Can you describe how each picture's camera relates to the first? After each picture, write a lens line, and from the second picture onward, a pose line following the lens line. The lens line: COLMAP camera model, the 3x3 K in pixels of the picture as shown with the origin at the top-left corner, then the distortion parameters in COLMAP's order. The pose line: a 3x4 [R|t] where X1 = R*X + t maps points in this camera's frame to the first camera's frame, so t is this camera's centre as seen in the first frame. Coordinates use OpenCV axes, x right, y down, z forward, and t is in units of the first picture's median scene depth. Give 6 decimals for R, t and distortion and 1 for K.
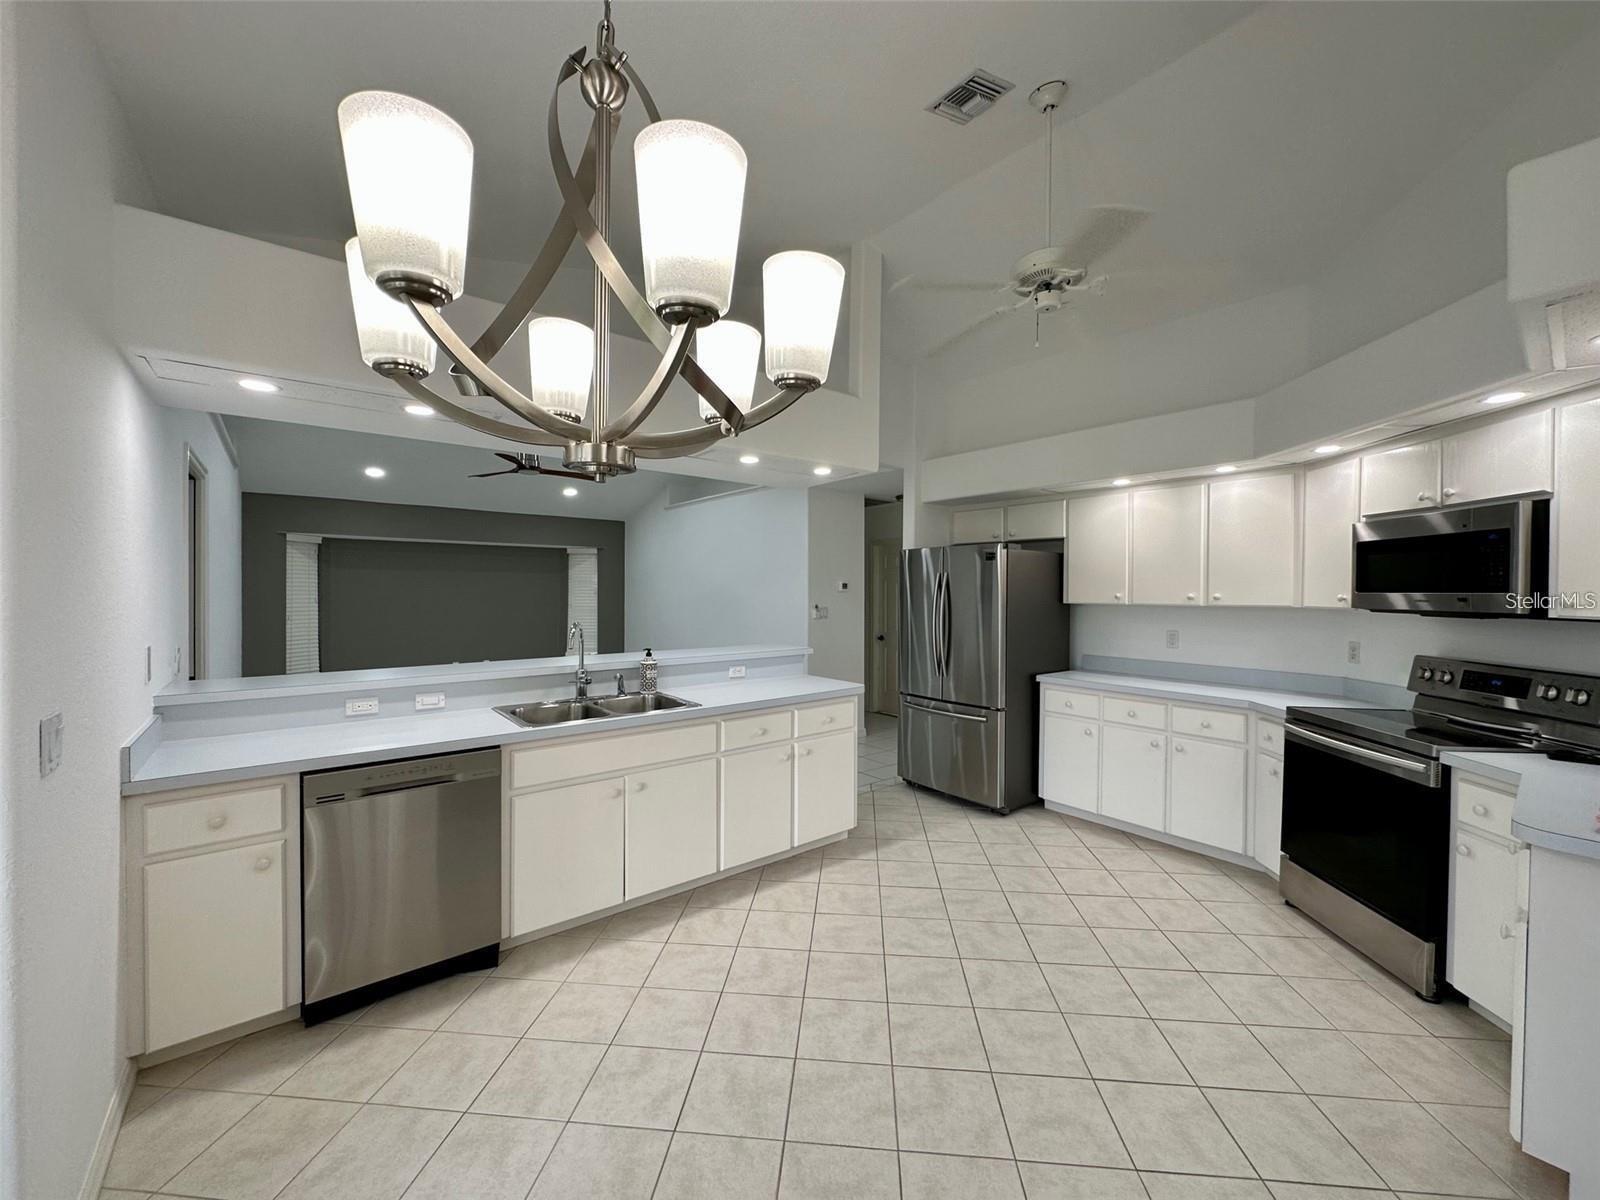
lens RADIAL K [[635.7, 0, 800.1], [0, 635.7, 597.4], [0, 0, 1]] dist [-0.008366, 0.001180]
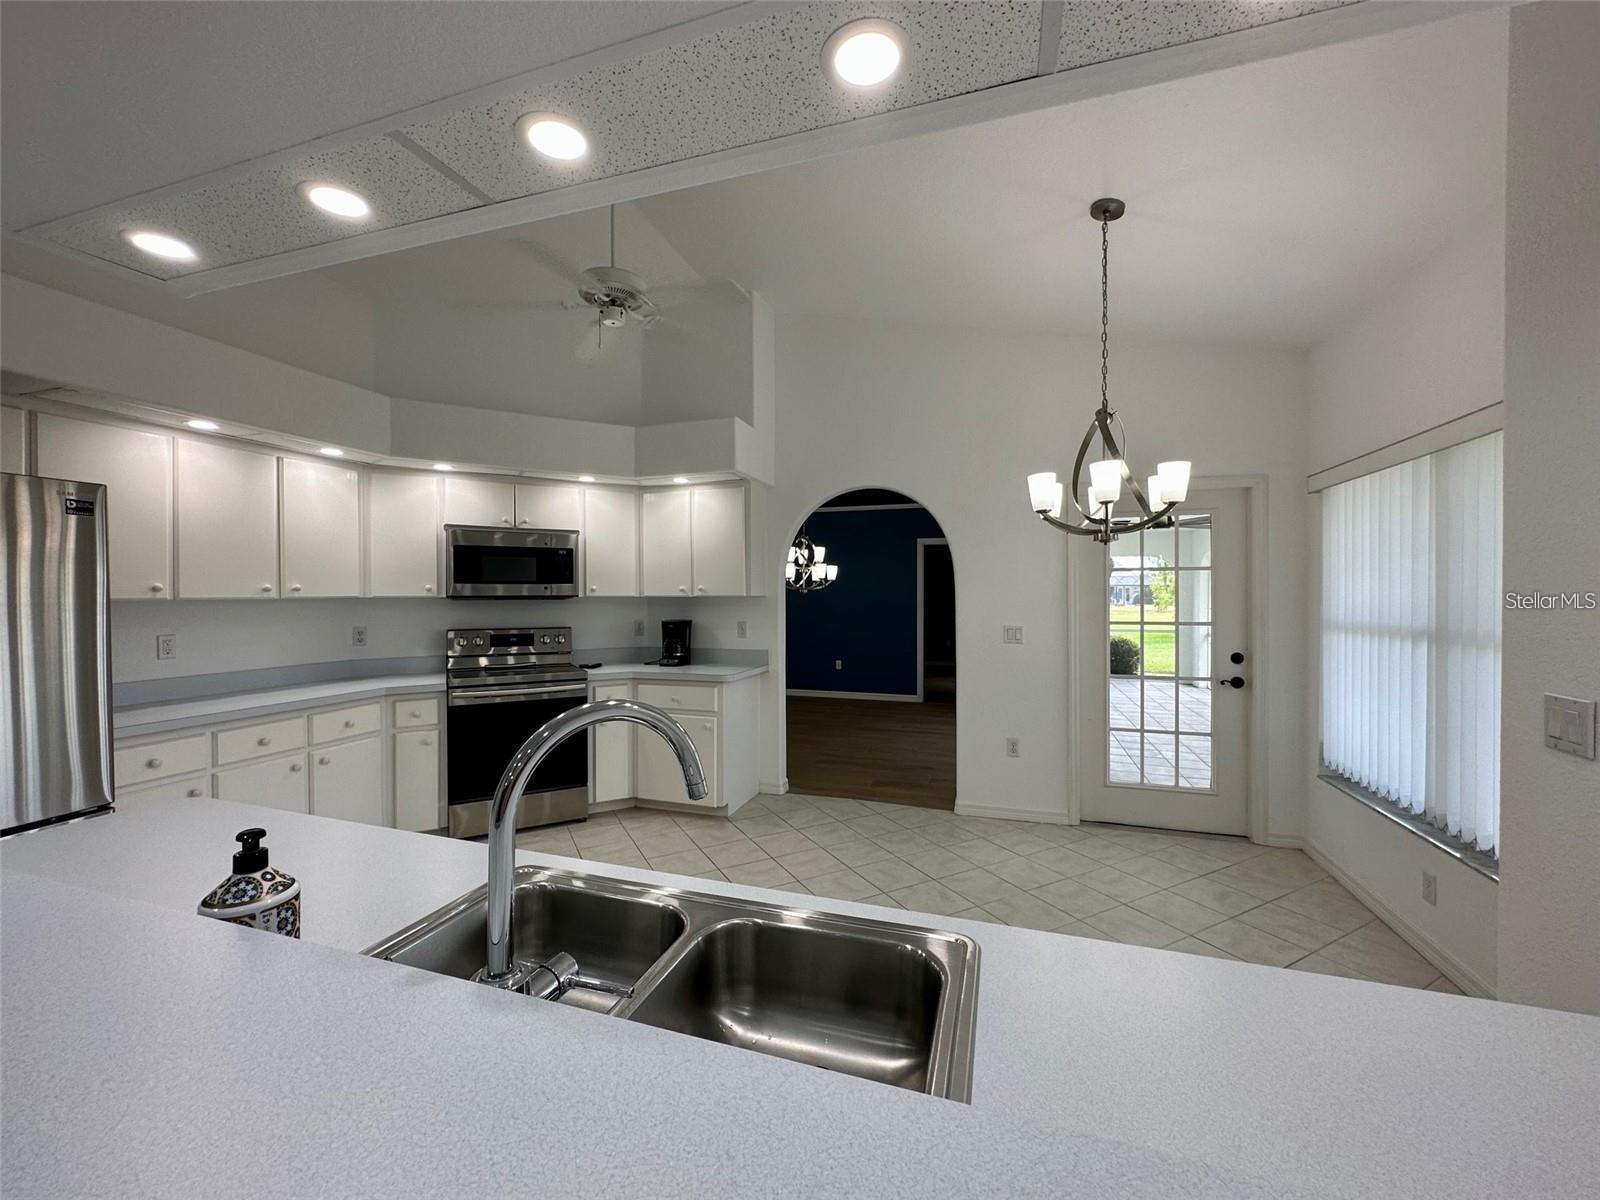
lens RADIAL K [[635.7, 0, 804.2], [0, 635.7, 595.4], [0, 0, 1]] dist [-0.008366, 0.001180]
pose [[-0.542025, -0.020971, 0.840101, -0.497715], [-0.002890, 0.999729, 0.023092, -0.013019], [-0.840358, 0.010089, -0.541939, 0.910630]]
